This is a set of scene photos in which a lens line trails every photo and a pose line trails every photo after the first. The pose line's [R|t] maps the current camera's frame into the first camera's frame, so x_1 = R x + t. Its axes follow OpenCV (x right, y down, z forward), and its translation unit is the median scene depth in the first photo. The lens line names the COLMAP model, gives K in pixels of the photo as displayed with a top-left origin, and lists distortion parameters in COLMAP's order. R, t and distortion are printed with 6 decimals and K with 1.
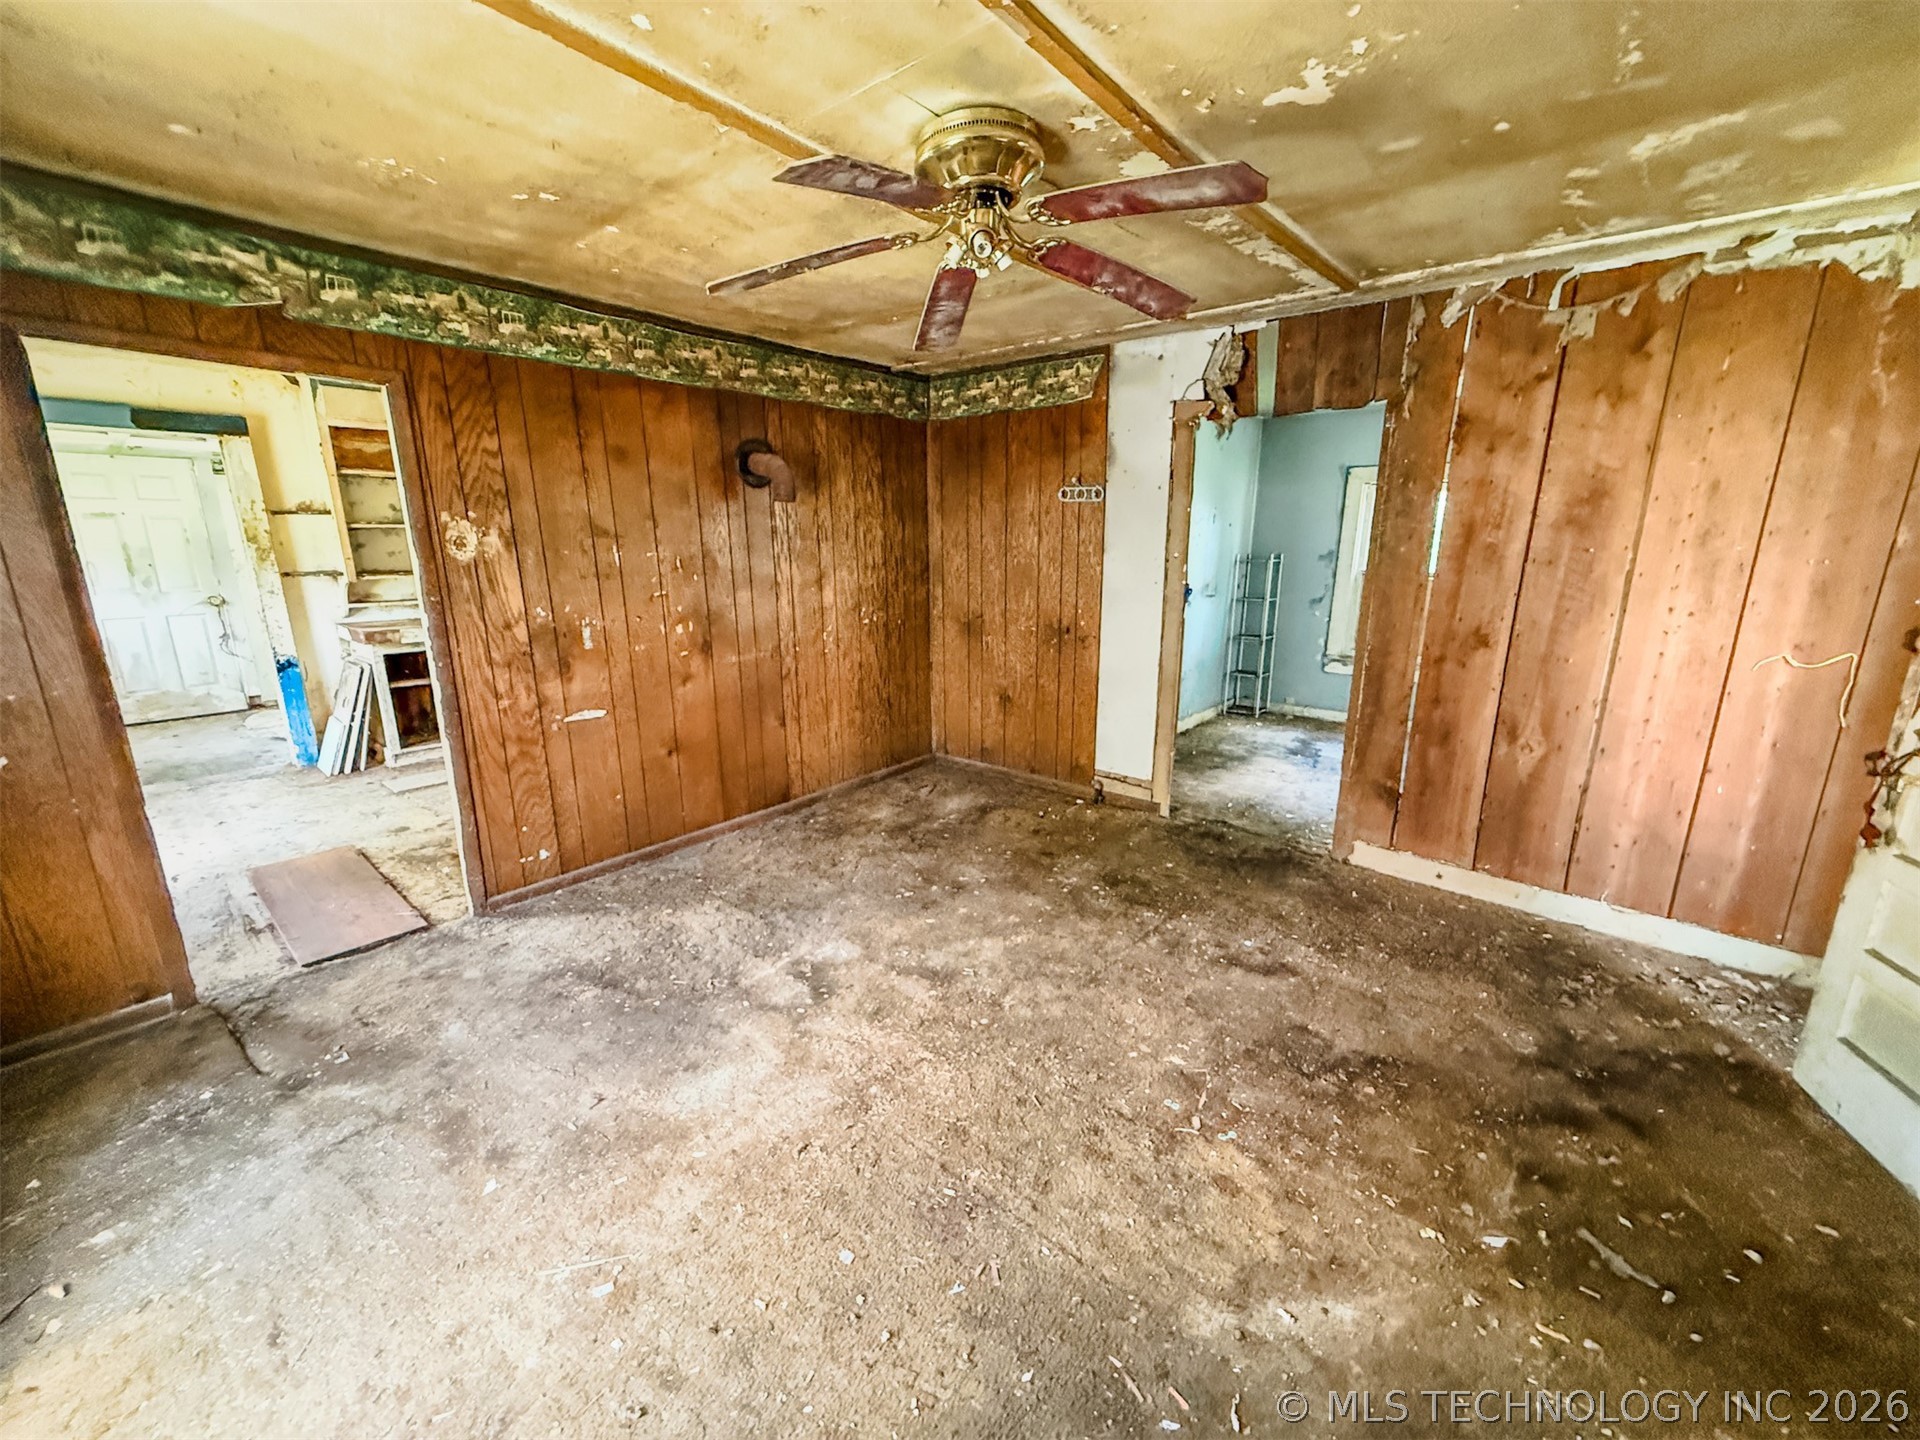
lens RADIAL K [[785.8, 0, 949.4], [0, 785.8, 723.8], [0, 0, 1]] dist [-0.000813, -0.000483]
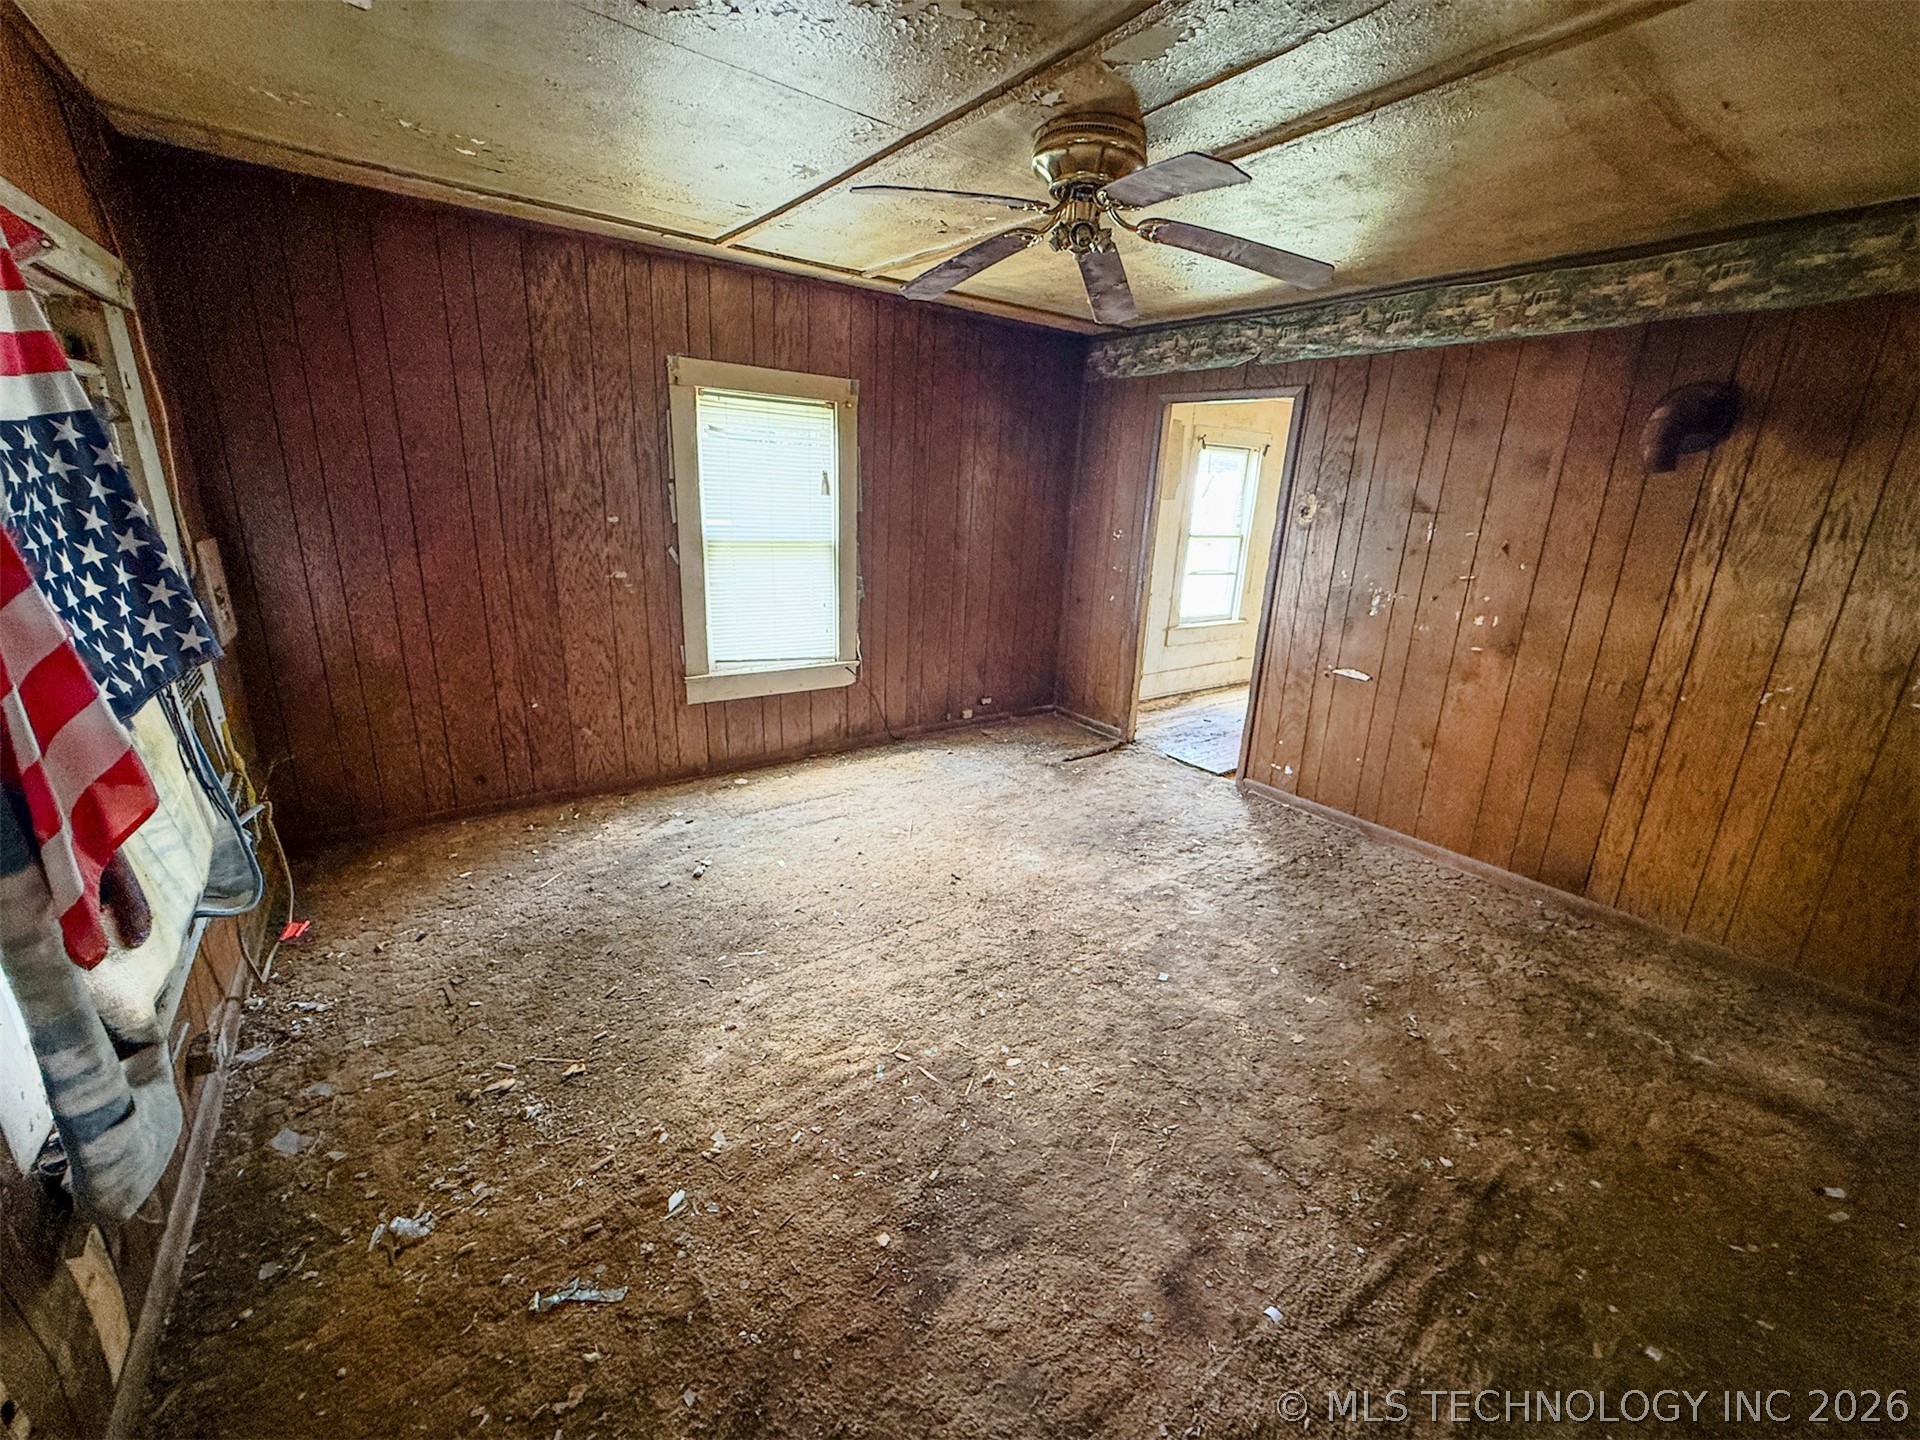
lens RADIAL K [[785.8, 0, 950.6], [0, 785.8, 724.5], [0, 0, 1]] dist [-0.000813, -0.000483]
pose [[-0.263352, 0.264444, -0.927747, 0.754192], [-0.266463, 0.904342, 0.333411, -0.169425], [0.927170, 0.335014, -0.167696, 0.710469]]
